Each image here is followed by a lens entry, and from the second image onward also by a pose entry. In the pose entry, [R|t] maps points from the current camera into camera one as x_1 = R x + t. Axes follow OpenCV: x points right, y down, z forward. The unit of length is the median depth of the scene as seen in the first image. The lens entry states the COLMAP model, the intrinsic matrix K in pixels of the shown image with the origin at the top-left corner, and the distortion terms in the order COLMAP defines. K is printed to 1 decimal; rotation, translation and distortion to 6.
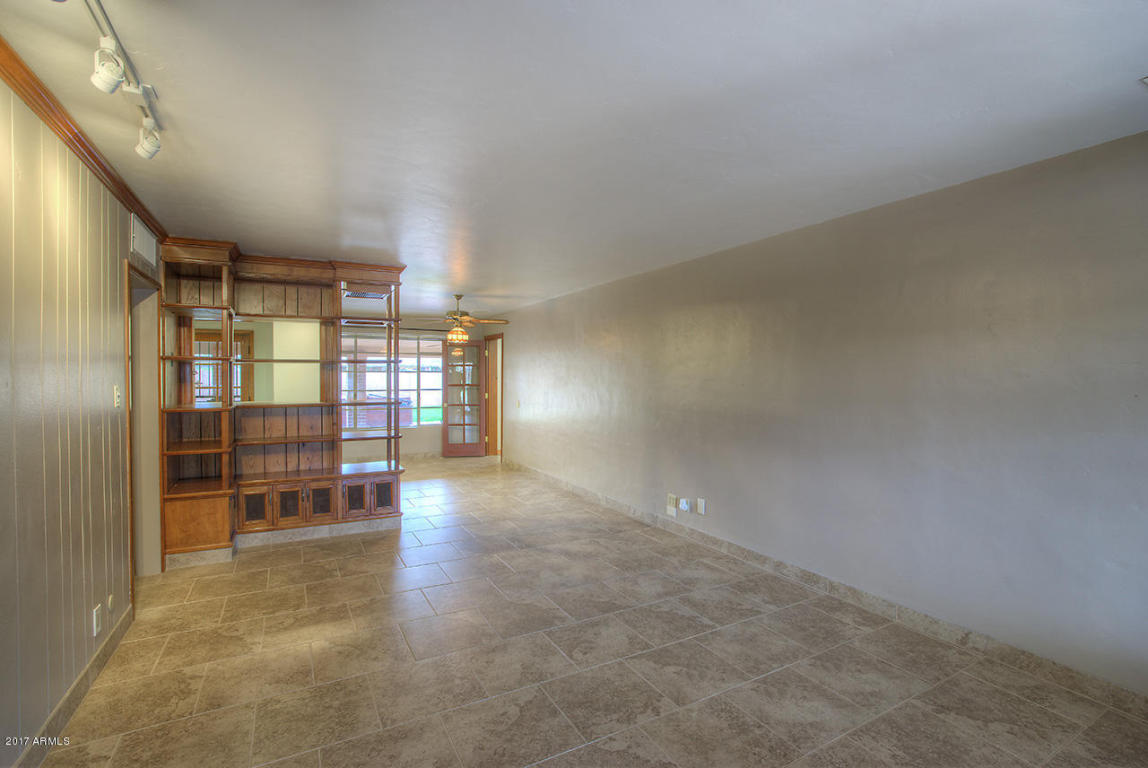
lens RADIAL K [[532.9, 0, 576.6], [0, 532.9, 383.7], [0, 0, 1]] dist [-0.033865, 0.003115]
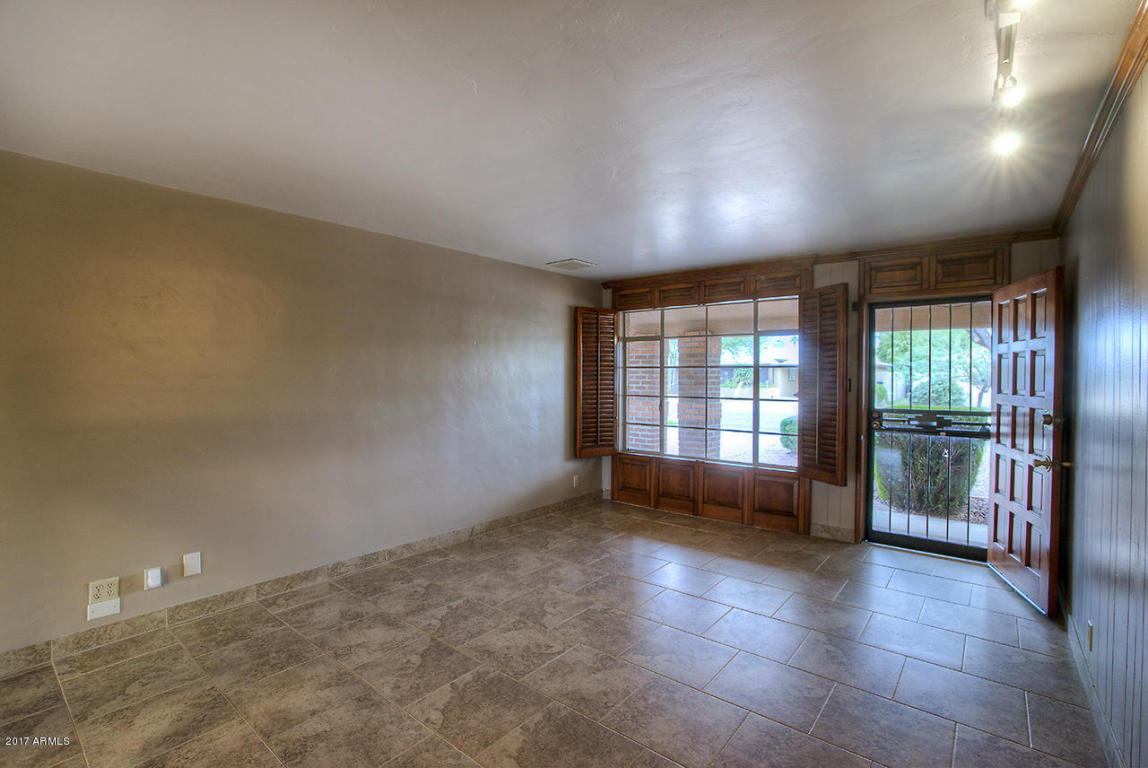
lens RADIAL K [[532.9, 0, 578.2], [0, 532.9, 380.6], [0, 0, 1]] dist [-0.033865, 0.003115]
pose [[-0.382499, -0.013140, 0.923862, -0.714719], [0.007102, 0.999828, 0.017160, -0.011033], [-0.923929, 0.013125, -0.382340, 1.021746]]
